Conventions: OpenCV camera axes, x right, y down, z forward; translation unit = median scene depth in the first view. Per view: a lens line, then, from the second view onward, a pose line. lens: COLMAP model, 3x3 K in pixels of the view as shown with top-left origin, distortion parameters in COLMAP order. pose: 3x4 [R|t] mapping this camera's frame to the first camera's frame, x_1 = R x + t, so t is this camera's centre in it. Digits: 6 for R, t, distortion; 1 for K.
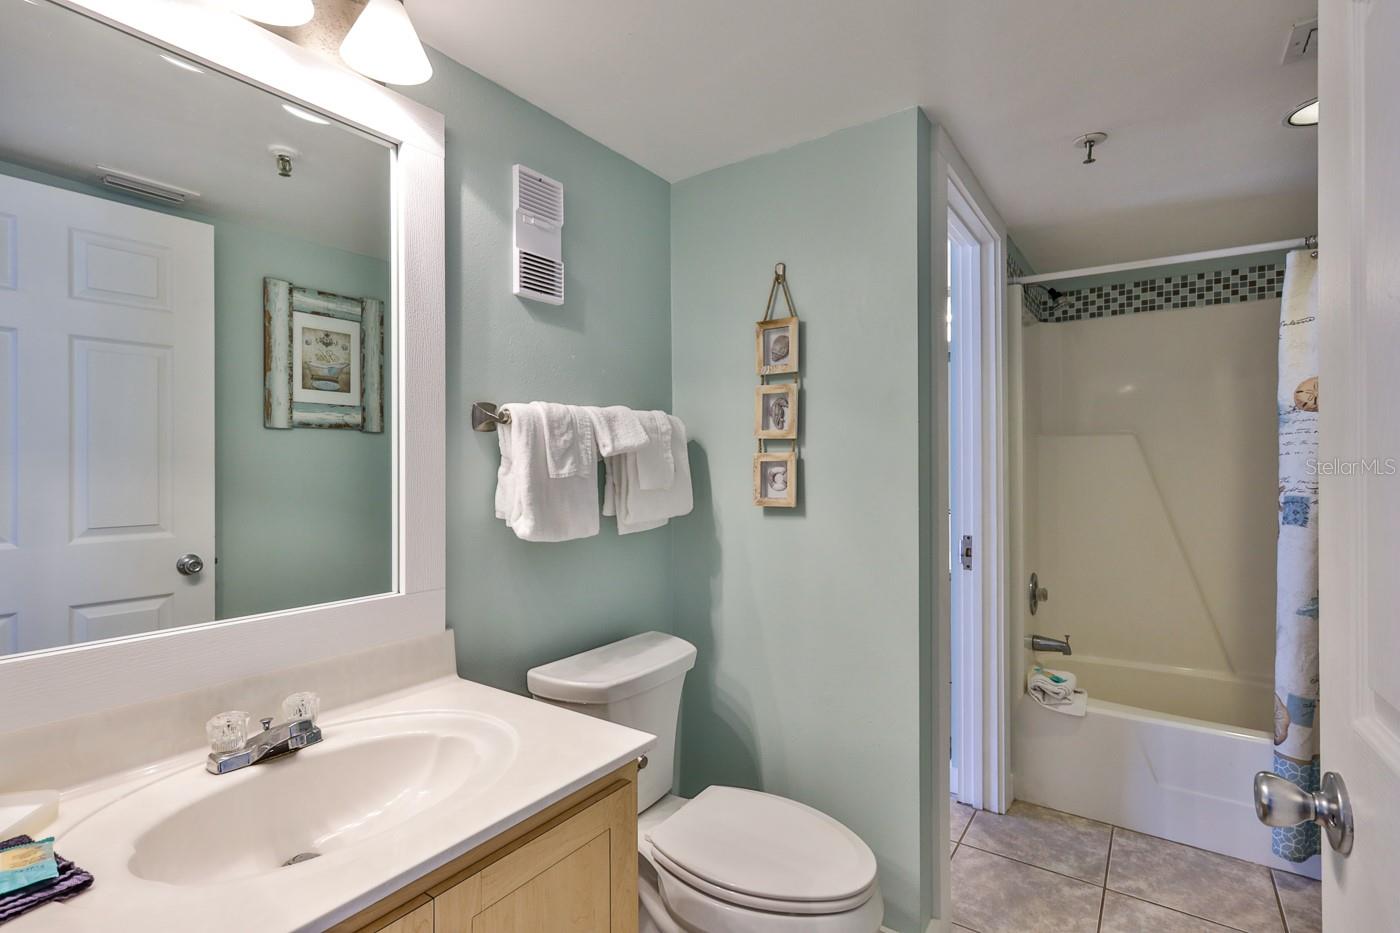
lens RADIAL K [[675.2, 0, 698.3], [0, 675.2, 466.7], [0, 0, 1]] dist [0.000886, 0.002446]
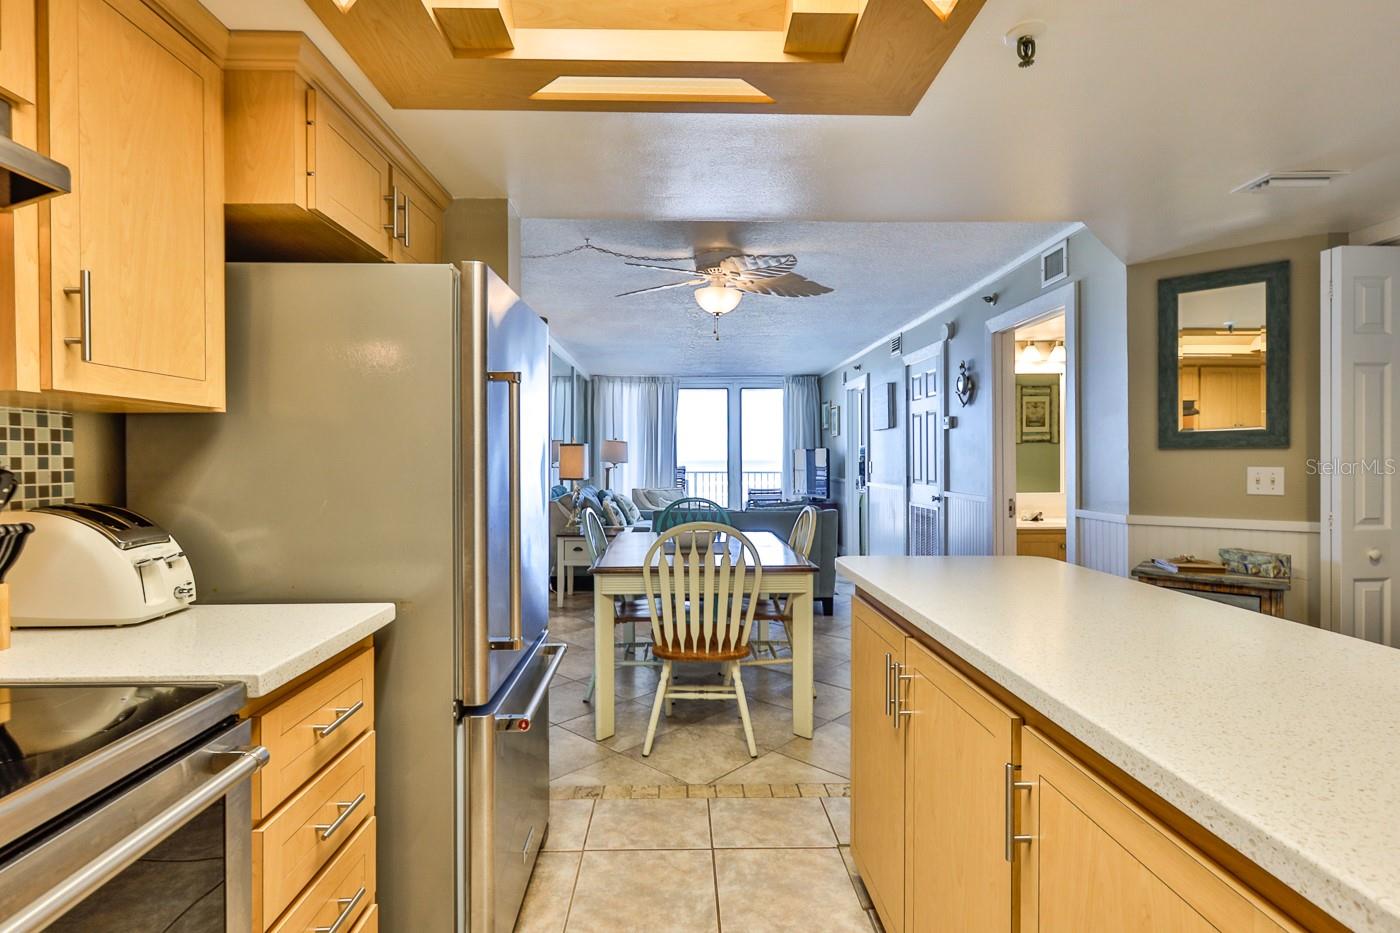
lens RADIAL K [[675.2, 0, 720.2], [0, 675.2, 463.1], [0, 0, 1]] dist [0.000886, 0.002446]
pose [[0.615498, -0.001487, -0.788137, 0.639181], [0.002409, 0.999997, -0.000006, 0.013402], [0.788135, -0.001895, 0.615499, -1.335528]]
